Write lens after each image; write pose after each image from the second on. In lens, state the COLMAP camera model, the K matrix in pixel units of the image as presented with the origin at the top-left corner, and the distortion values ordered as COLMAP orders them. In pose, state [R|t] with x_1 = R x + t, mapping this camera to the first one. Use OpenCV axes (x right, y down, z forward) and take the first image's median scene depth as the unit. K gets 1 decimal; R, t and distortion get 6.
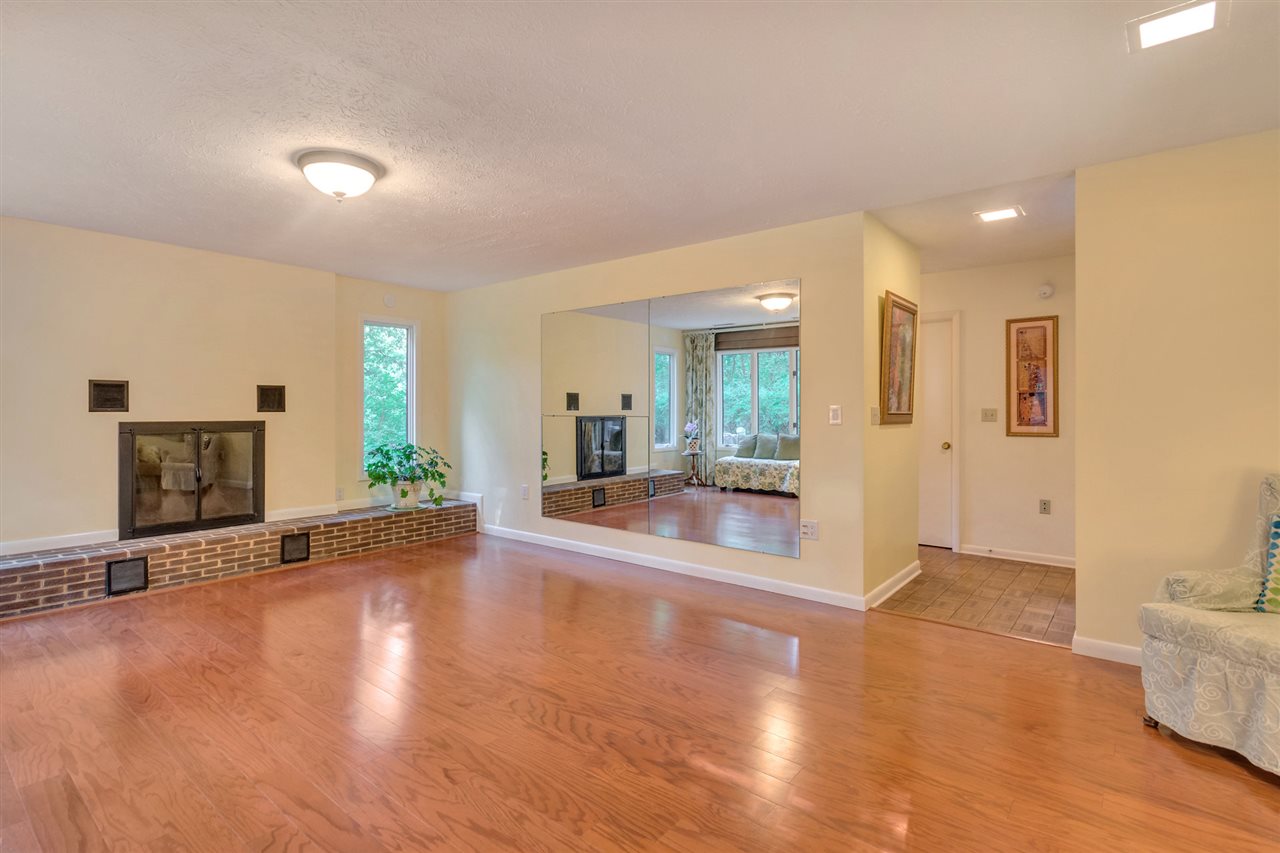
lens RADIAL K [[646.4, 0, 634.7], [0, 646.4, 406.1], [0, 0, 1]] dist [-0.015838, 0.000019]
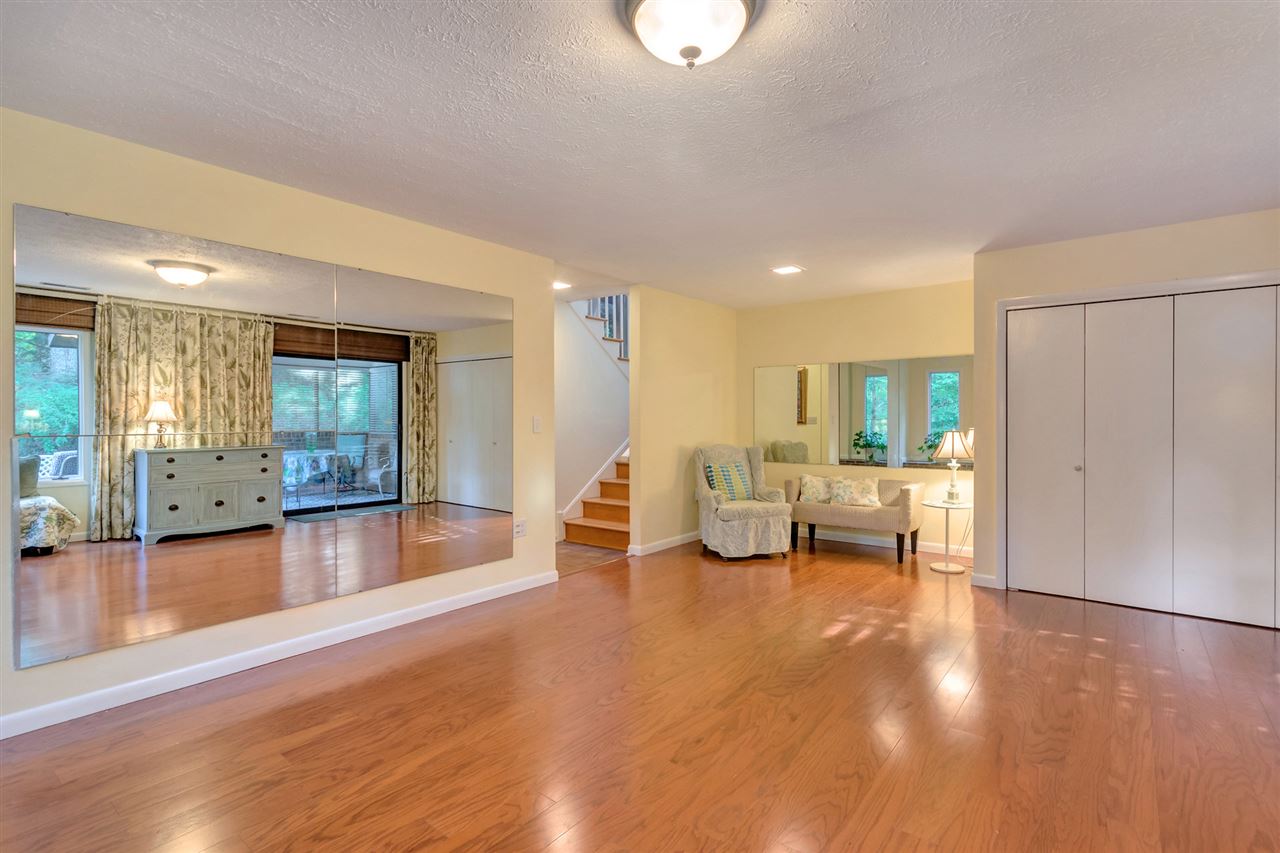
lens RADIAL K [[598.1, 0, 642.8], [0, 598.1, 419.8], [0, 0, 1]] dist [0.000701, 0.000099]
pose [[-0.005925, -0.014054, 0.999884, -1.074161], [-0.000500, 0.999901, 0.014052, -0.017068], [-0.999982, -0.000417, -0.005932, 1.108769]]
